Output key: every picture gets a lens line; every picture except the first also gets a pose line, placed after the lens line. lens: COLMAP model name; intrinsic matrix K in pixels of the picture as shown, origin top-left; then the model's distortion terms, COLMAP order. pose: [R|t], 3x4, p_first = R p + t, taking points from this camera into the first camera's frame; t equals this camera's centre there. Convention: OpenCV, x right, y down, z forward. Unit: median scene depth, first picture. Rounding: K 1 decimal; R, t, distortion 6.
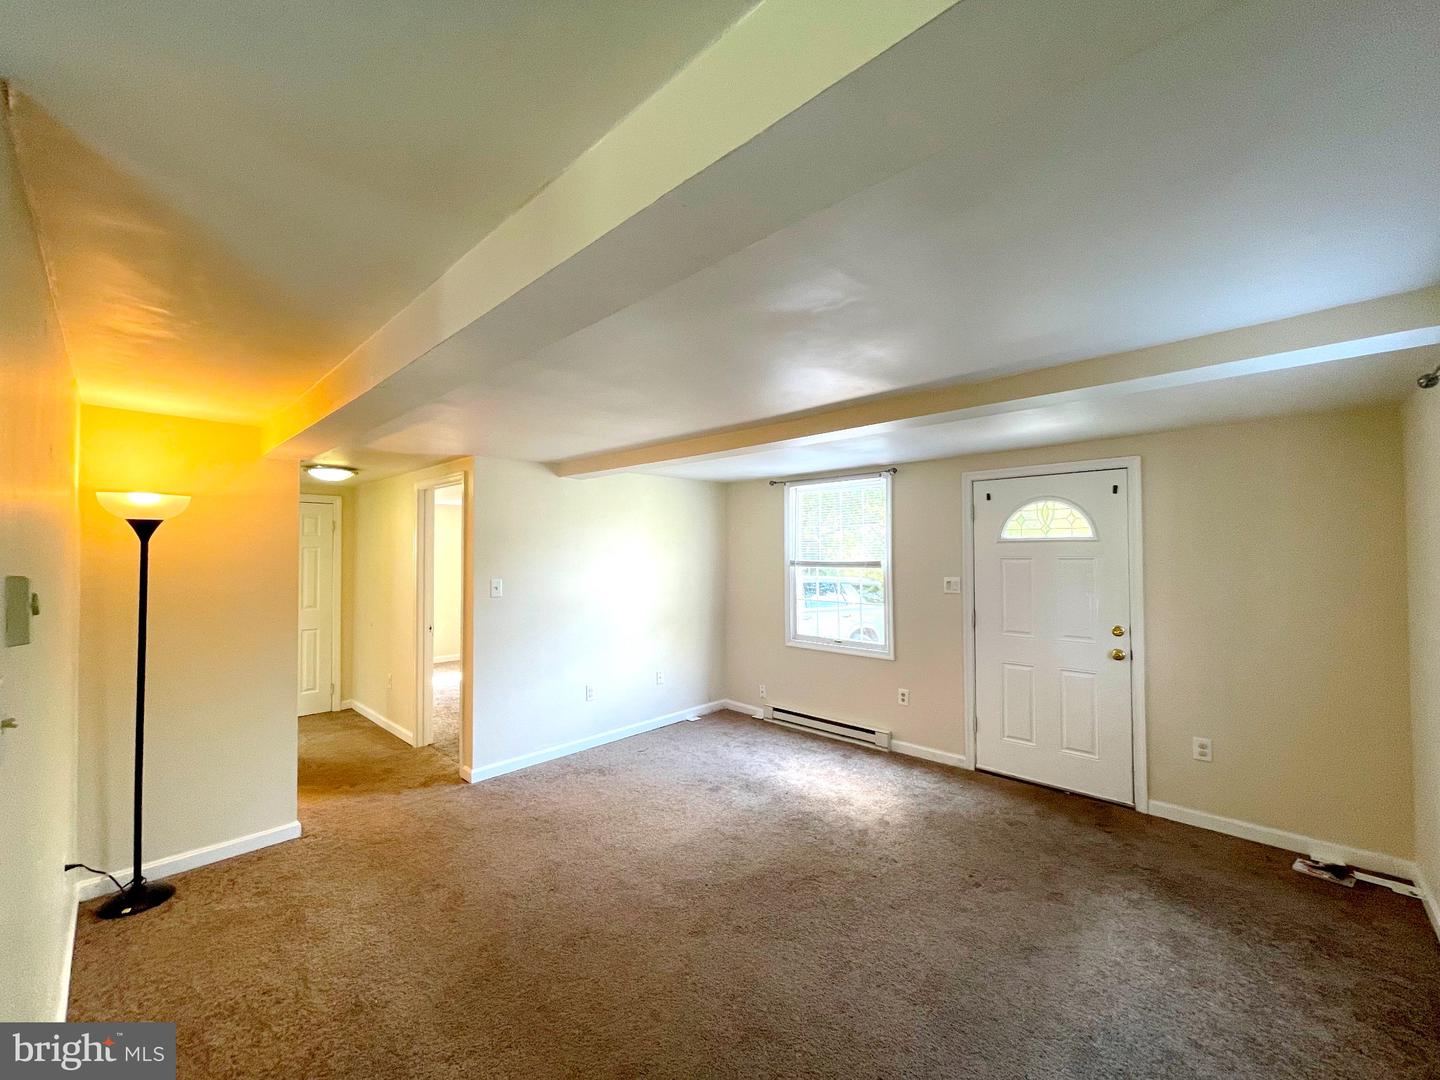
lens RADIAL K [[579.0, 0, 720.6], [0, 579.0, 539.8], [0, 0, 1]] dist [-0.004766, -0.000030]
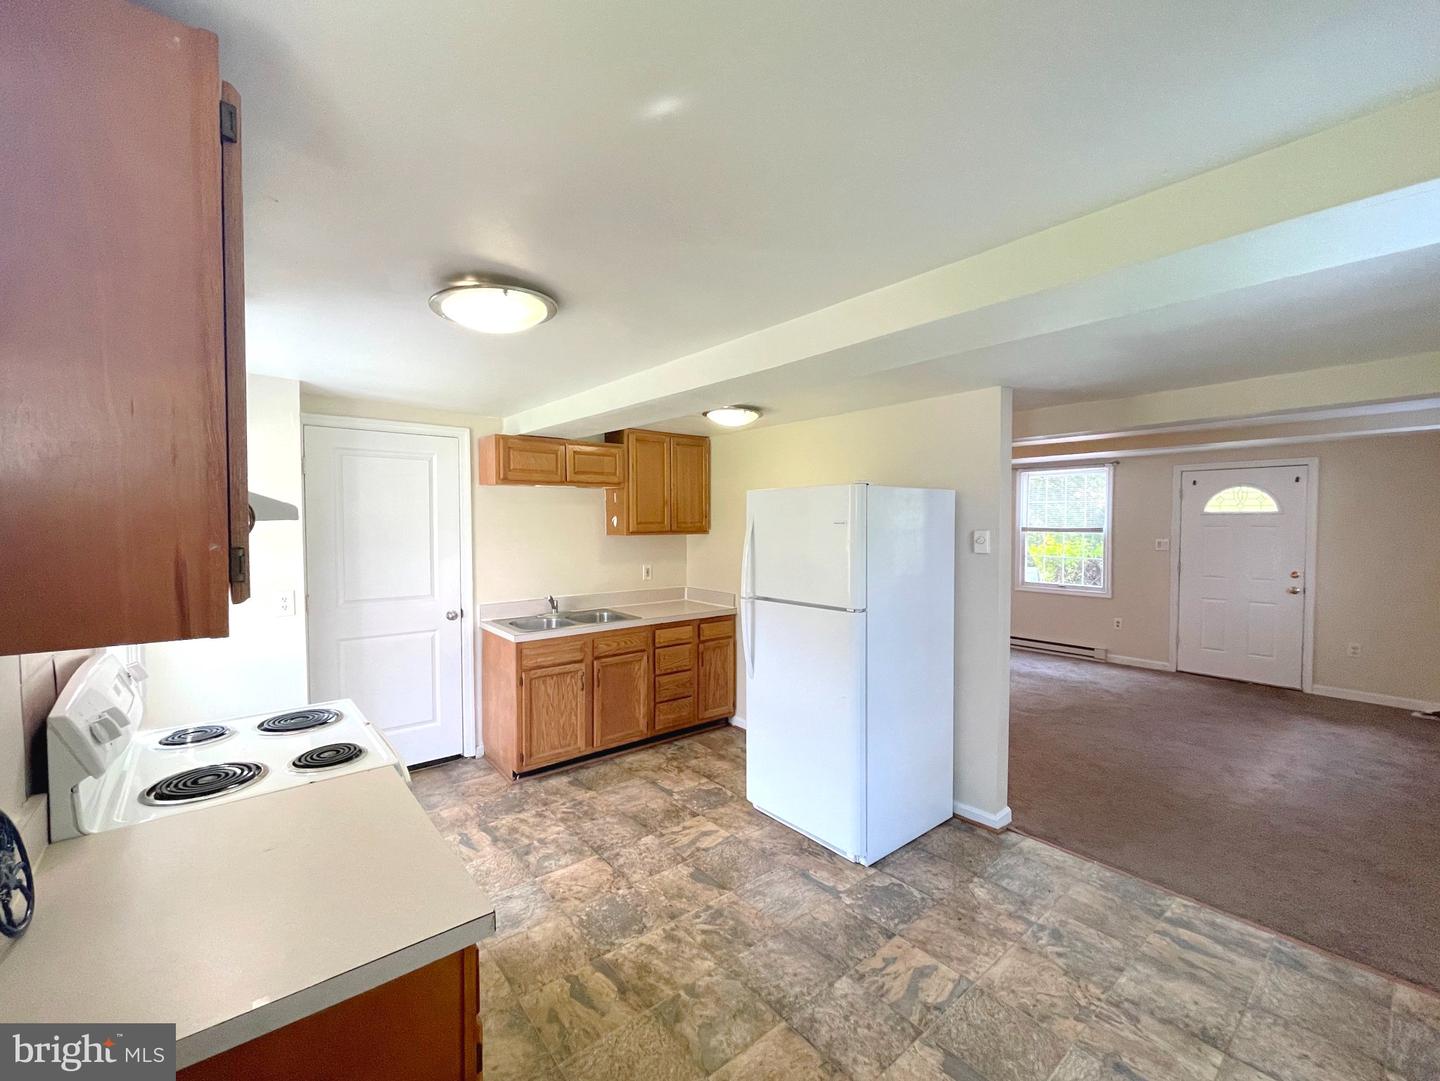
lens RADIAL K [[596.8, 0, 729.1], [0, 596.8, 538.6], [0, 0, 1]] dist [0.000777, -0.001150]
pose [[0.995536, 0.010822, -0.093759, -0.600658], [-0.006619, 0.998964, 0.045018, 0.005038], [0.094149, -0.044196, 0.994577, -0.642078]]
